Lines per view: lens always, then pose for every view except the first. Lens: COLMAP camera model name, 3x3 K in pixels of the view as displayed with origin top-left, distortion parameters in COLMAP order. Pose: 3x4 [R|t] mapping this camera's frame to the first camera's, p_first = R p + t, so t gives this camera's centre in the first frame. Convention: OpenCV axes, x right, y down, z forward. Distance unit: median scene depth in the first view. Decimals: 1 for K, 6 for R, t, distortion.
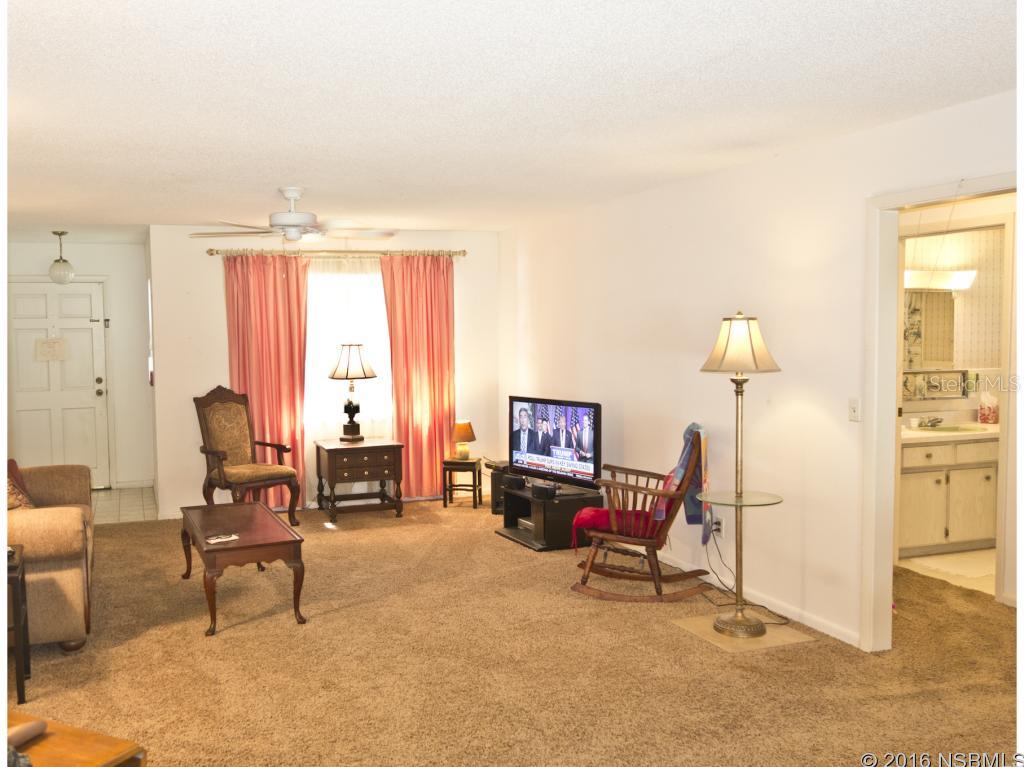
lens RADIAL K [[877.8, 0, 512.0], [0, 877.8, 383.5], [0, 0, 1]] dist [0.000030, 0.002159]
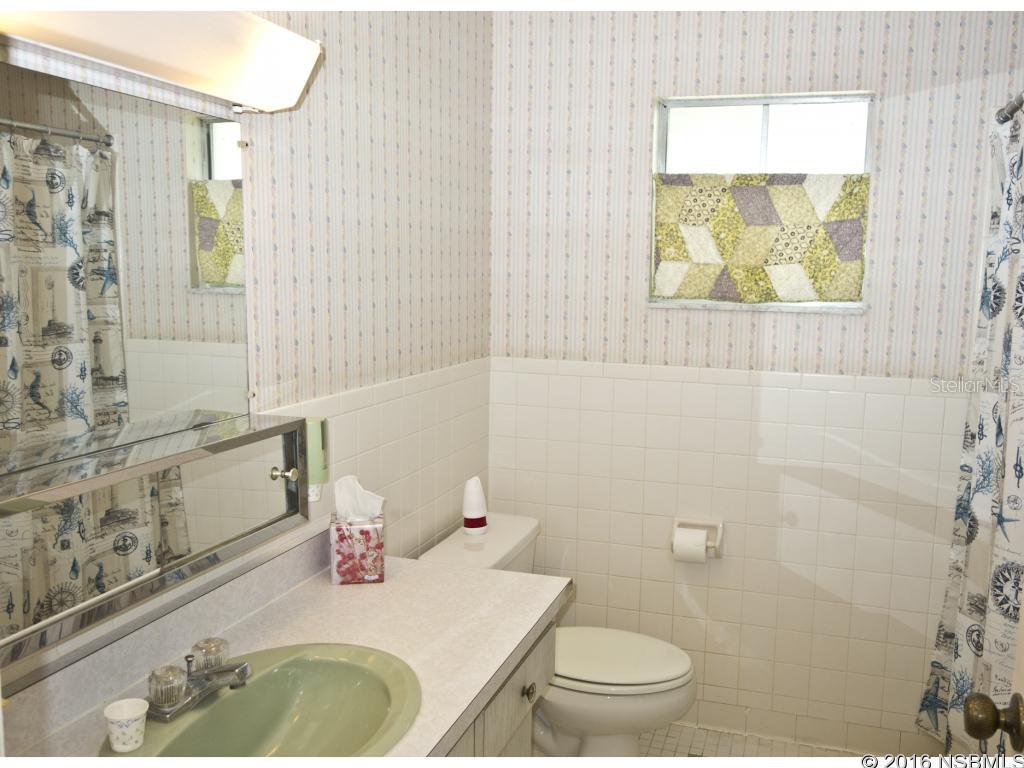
lens RADIAL K [[804.1, 0, 512.0], [0, 804.1, 384.0], [0, 0, 1]] dist [0.012640, -0.002133]
pose [[0.641700, -0.094522, 0.761109, 0.125720], [0.037311, 0.995049, 0.092118, -0.014188], [-0.766047, -0.030714, 0.642050, 0.264611]]
